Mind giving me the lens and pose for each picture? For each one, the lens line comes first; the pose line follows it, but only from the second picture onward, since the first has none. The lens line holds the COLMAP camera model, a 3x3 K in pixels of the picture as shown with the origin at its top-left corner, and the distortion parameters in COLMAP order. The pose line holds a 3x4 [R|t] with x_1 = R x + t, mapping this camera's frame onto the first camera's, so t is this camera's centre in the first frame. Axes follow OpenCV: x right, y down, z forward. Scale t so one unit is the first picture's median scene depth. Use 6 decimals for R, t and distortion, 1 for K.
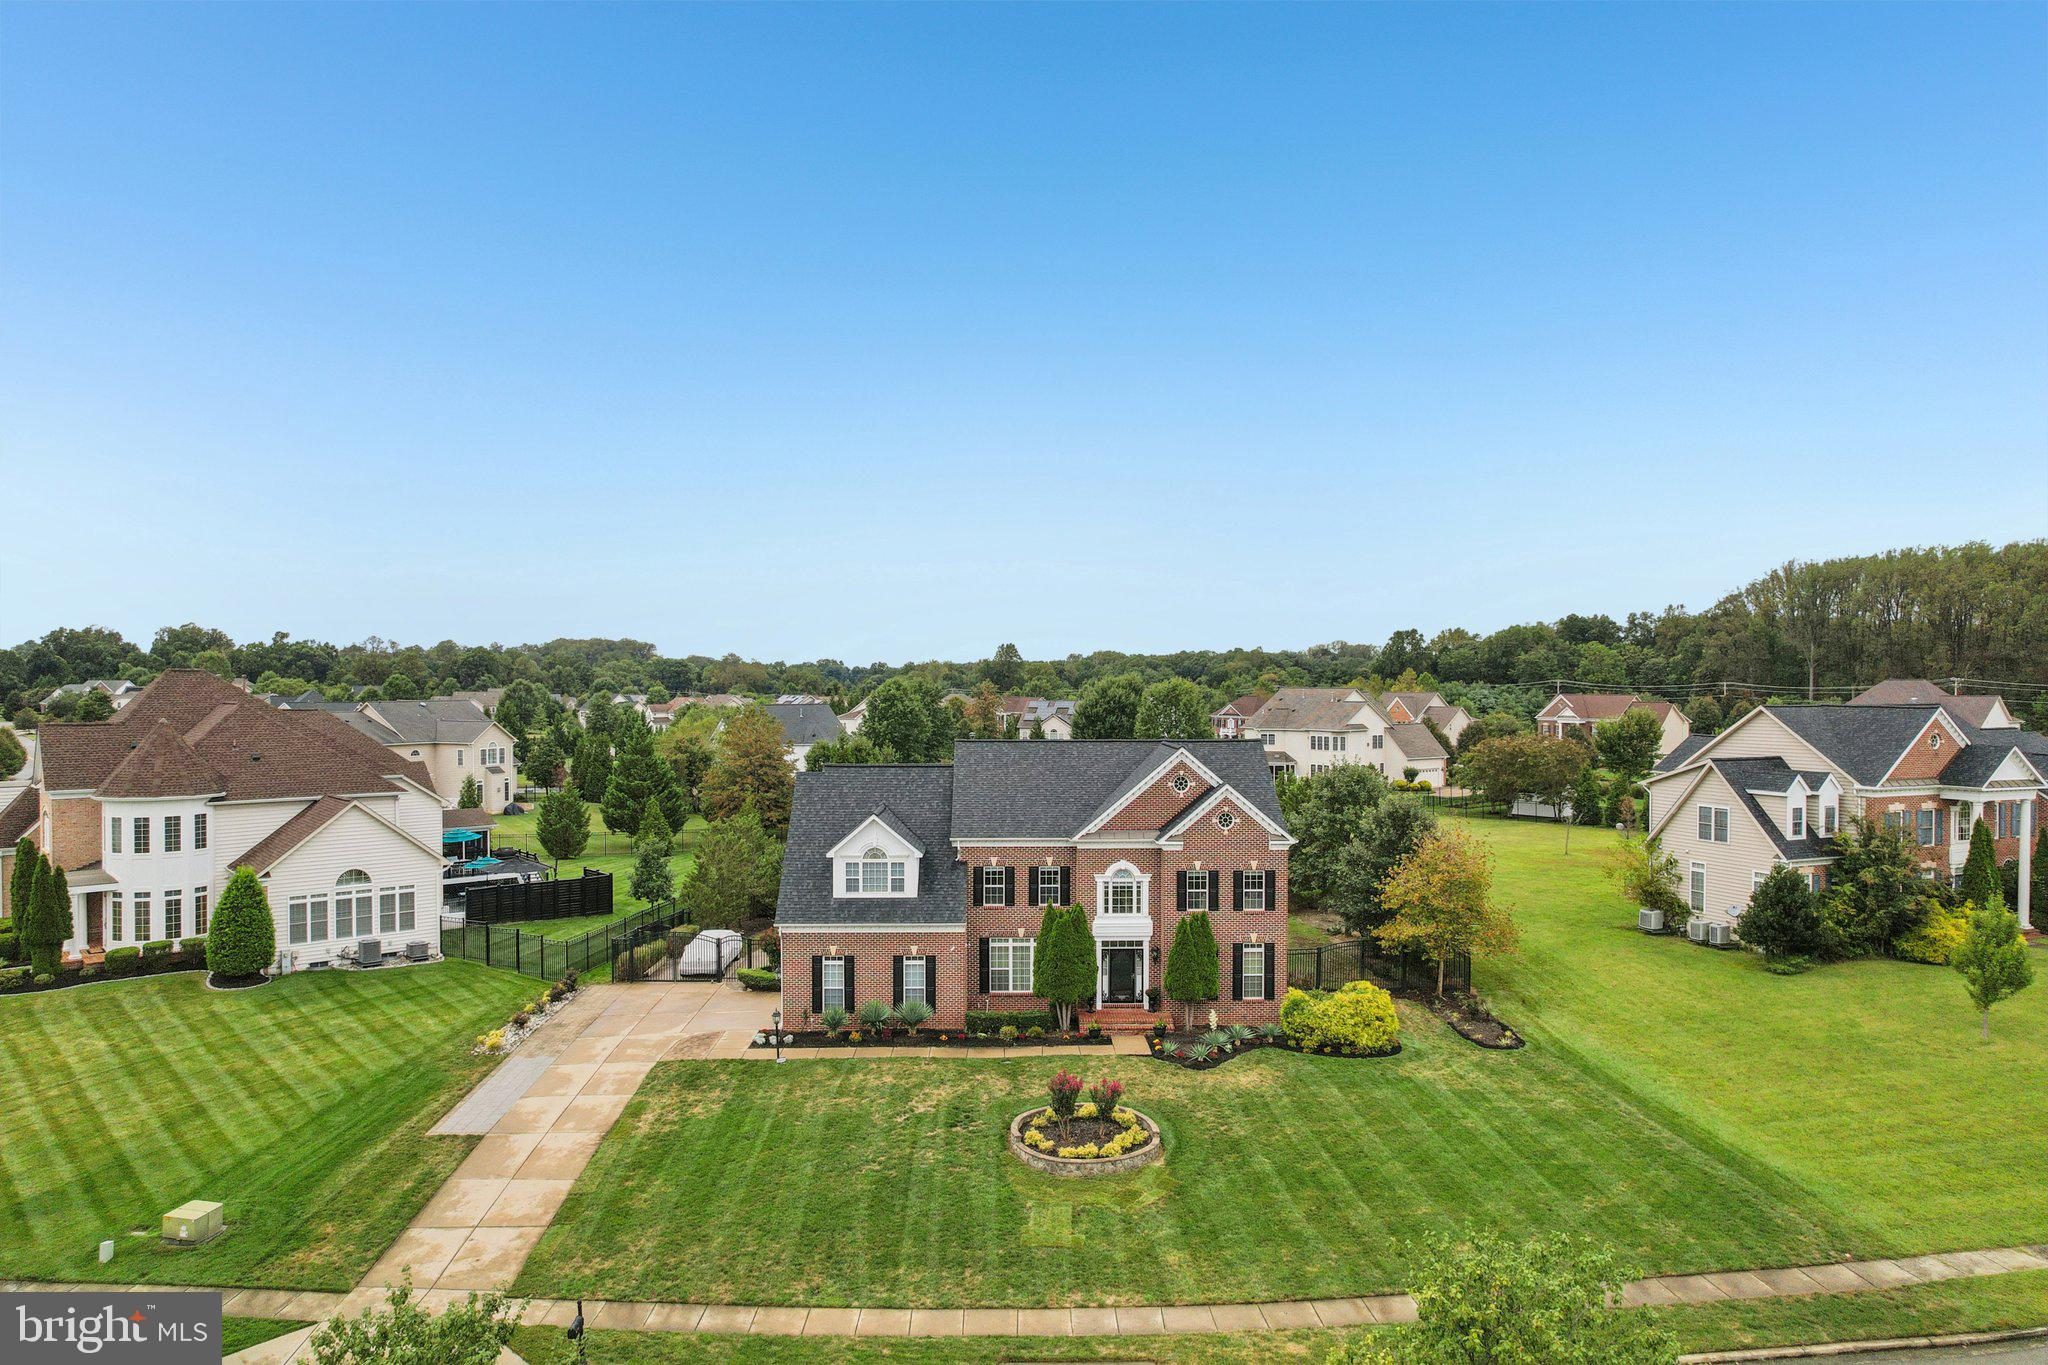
lens RADIAL K [[1310.5, 0, 1030.8], [0, 1310.5, 682.0], [0, 0, 1]] dist [-0.082018, 0.076867]
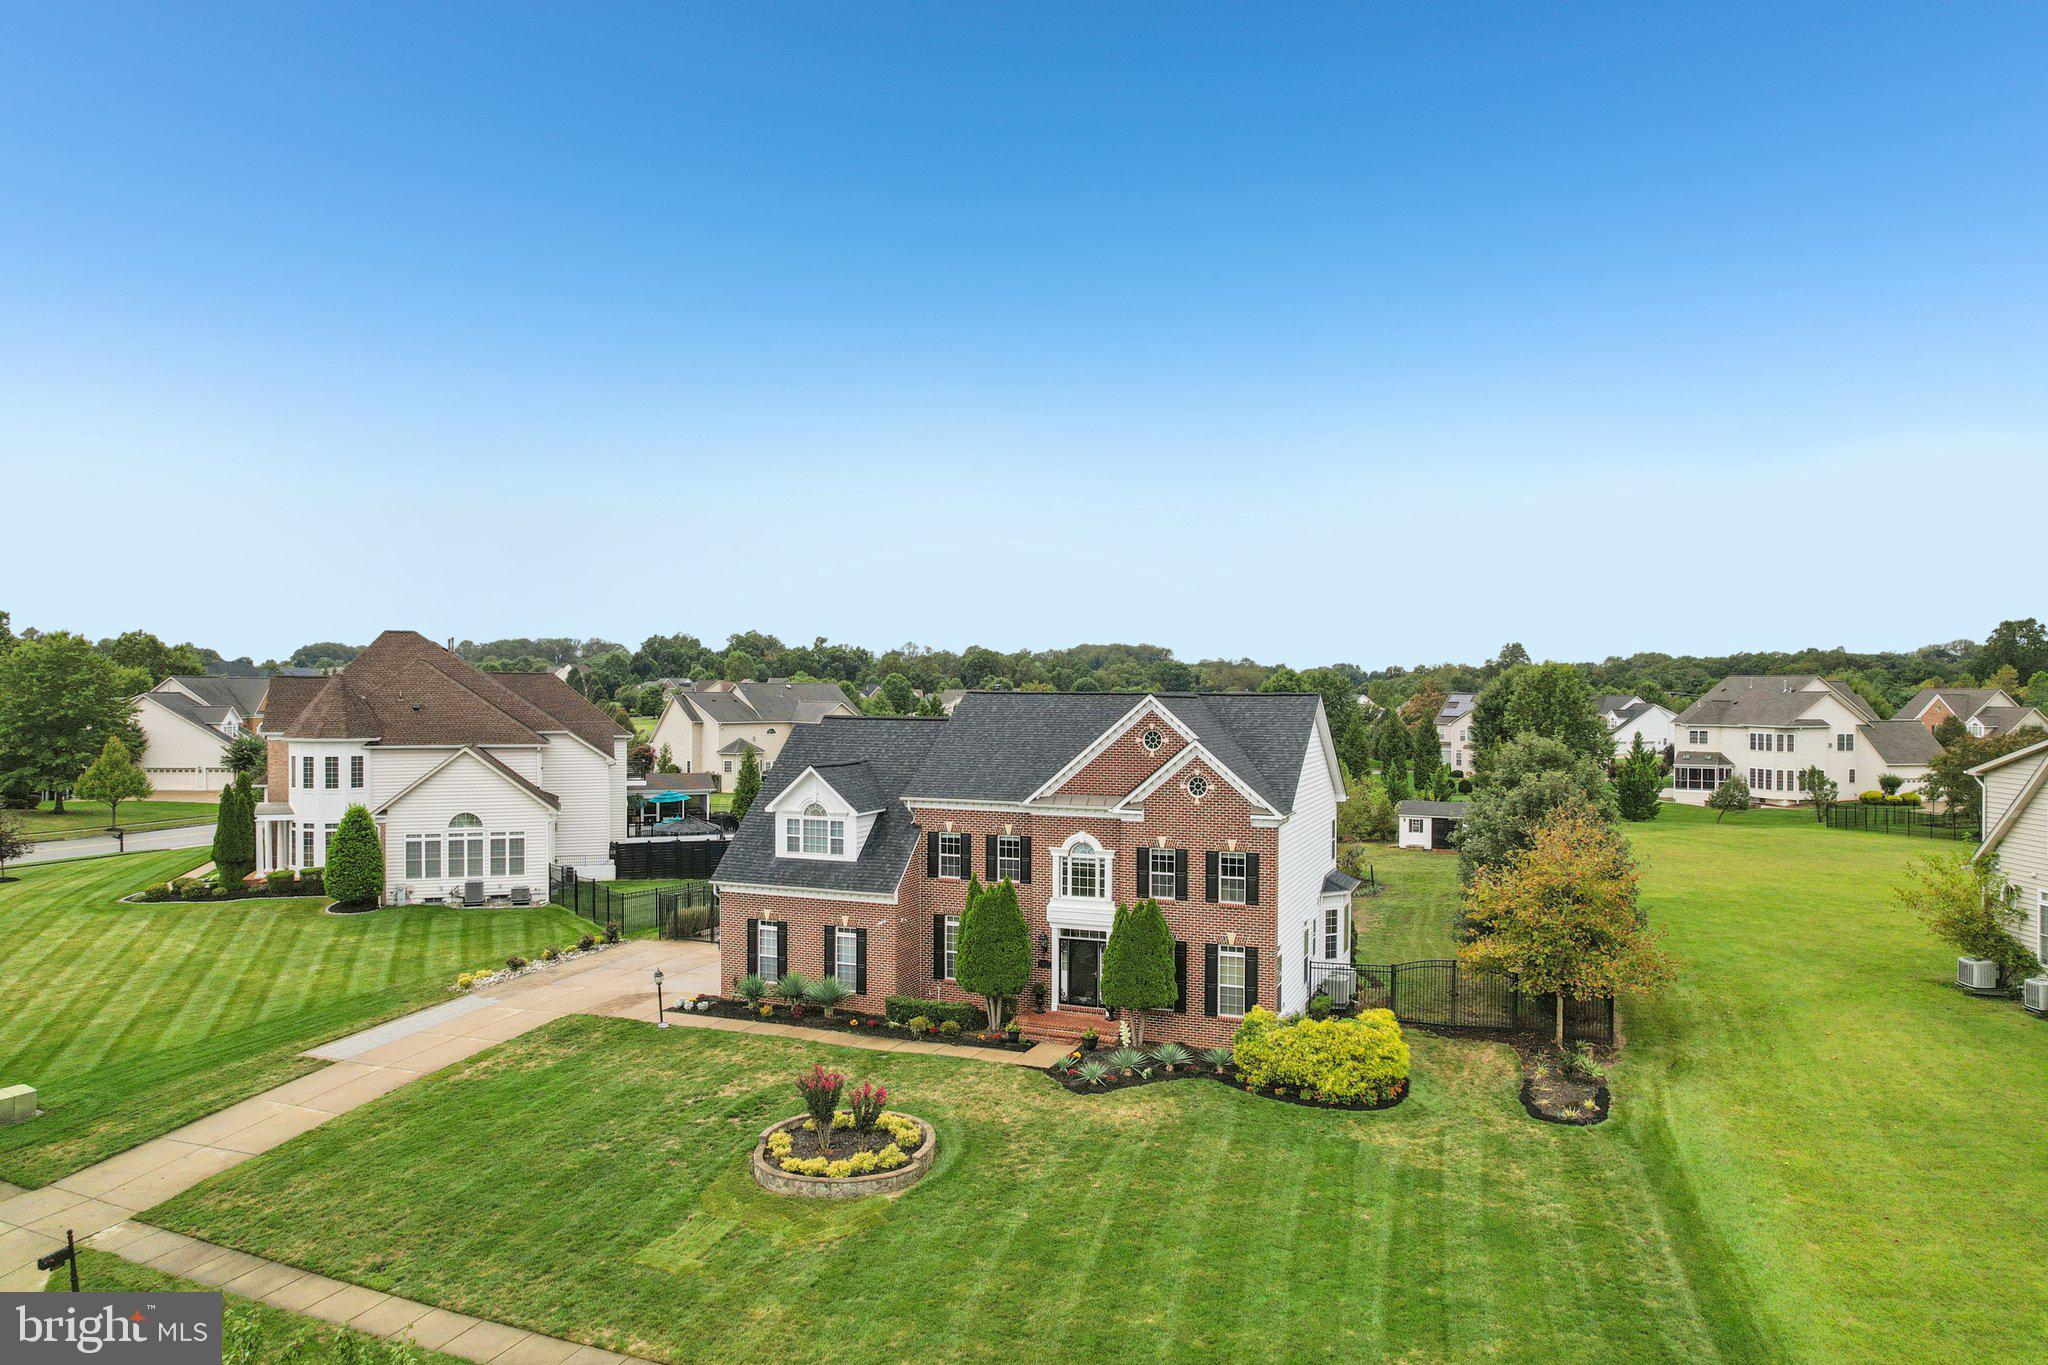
lens RADIAL K [[1323.4, 0, 1031.1], [0, 1323.4, 682.4], [0, 0, 1]] dist [-0.084921, 0.080666]
pose [[0.919584, 0.003178, -0.392880, 0.372746], [-0.005292, 0.999977, -0.004298, 0.047423], [0.392857, 0.006031, 0.919580, 0.229293]]
